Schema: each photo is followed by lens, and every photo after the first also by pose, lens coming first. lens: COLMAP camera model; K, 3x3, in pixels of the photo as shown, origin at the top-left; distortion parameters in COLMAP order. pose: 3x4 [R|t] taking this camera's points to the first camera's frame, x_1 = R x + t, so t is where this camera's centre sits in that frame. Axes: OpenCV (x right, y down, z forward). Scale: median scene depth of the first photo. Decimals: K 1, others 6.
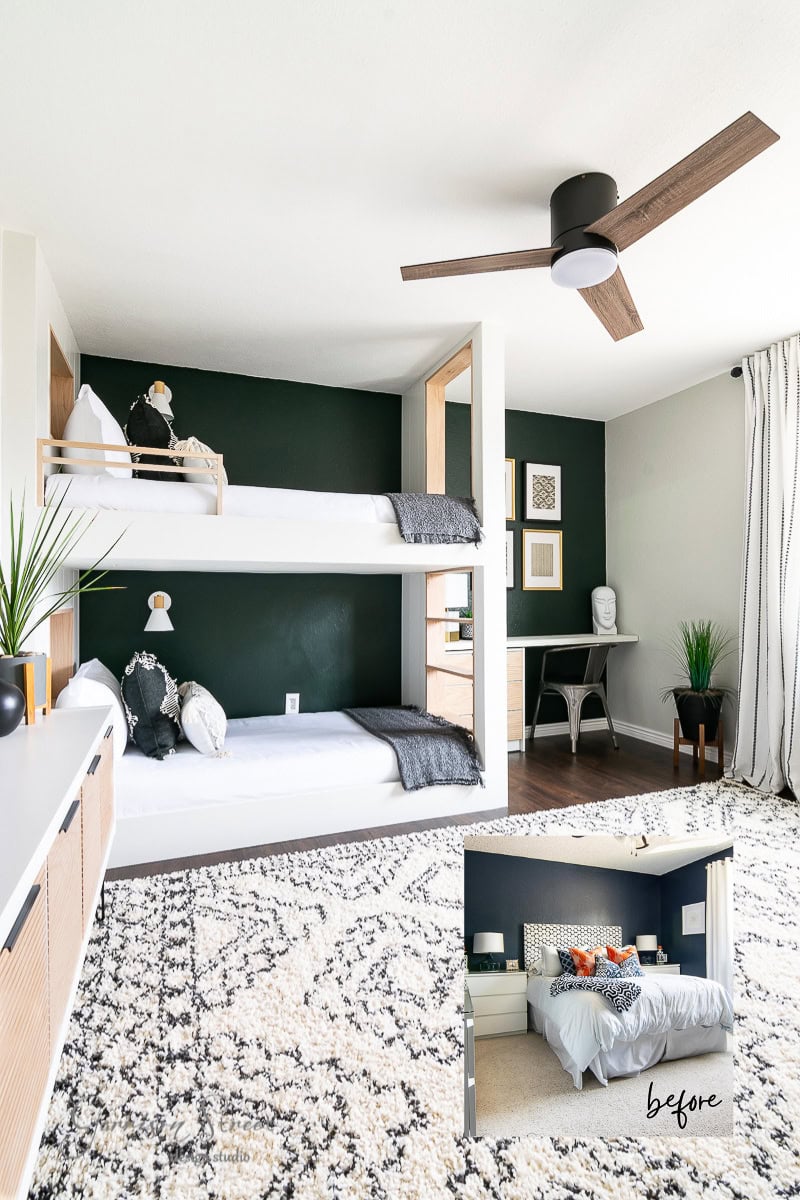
lens RADIAL K [[576.8, 0, 398.4], [0, 576.8, 594.1], [0, 0, 1]] dist [0.000626, 0.000009]
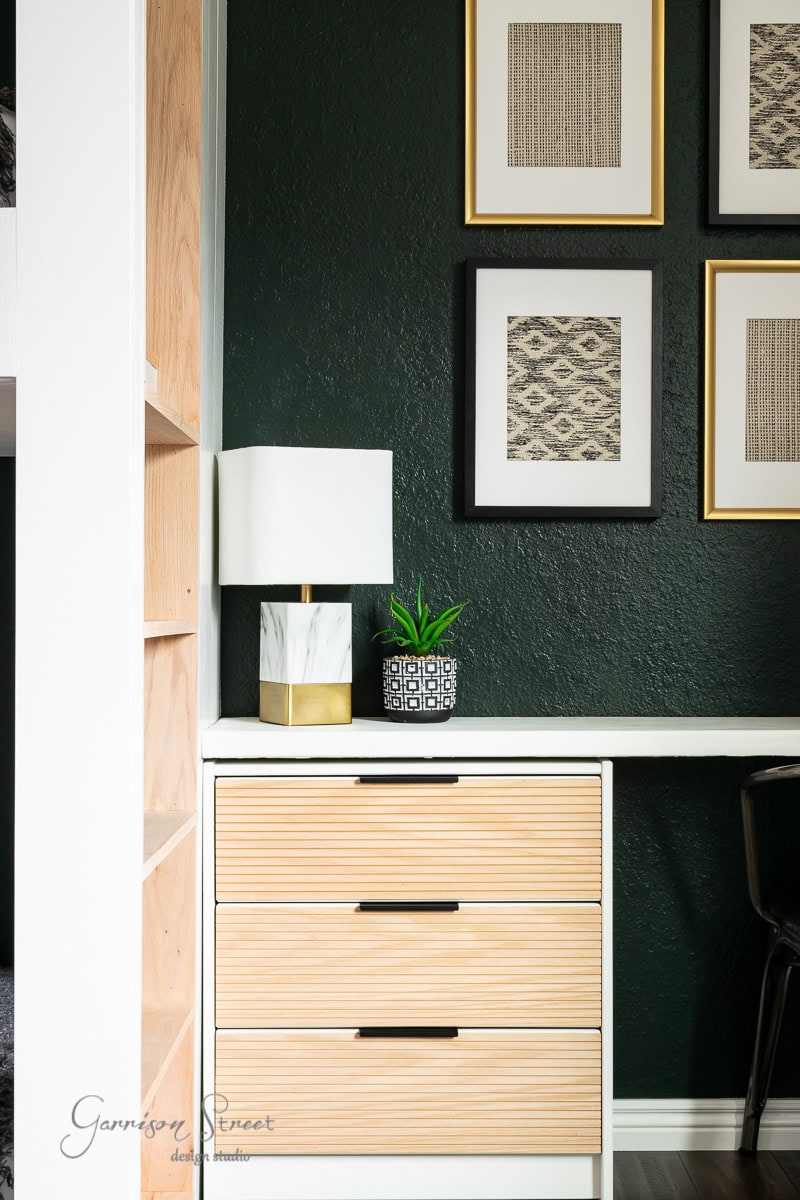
lens RADIAL K [[1799.7, 0, 400.0], [0, 1799.7, 600.0], [0, 0, 1]] dist [0.008844, 0.074173]
pose [[0.932991, 0.004911, -0.359866, 0.447794], [-0.003030, 0.999979, 0.005791, 0.027493], [0.359887, -0.004312, 0.932986, 0.327890]]
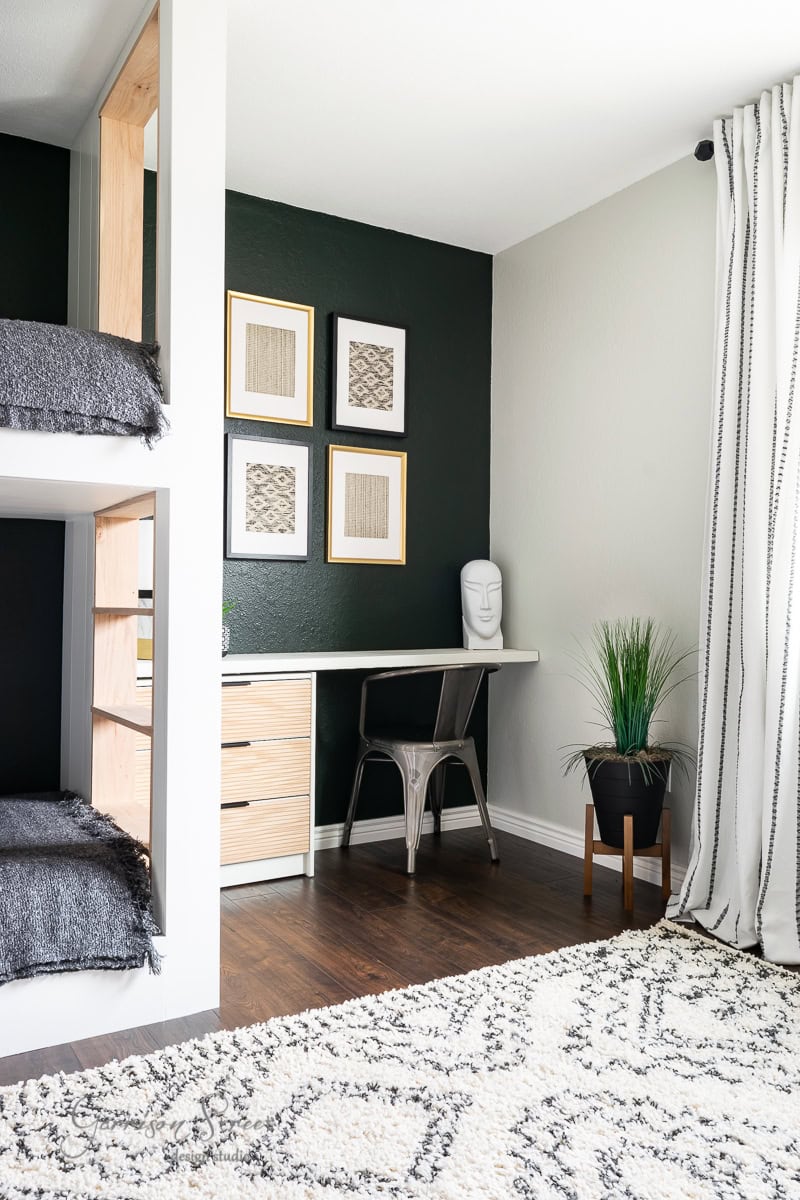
lens RADIAL K [[940.9, 0, 400.0], [0, 940.9, 600.0], [0, 0, 1]] dist [0.012580, 0.001278]
pose [[0.985193, 0.013611, 0.170906, 0.166776], [-0.014456, 0.999889, 0.003699, 0.028473], [-0.170836, -0.006115, 0.985280, 0.188833]]
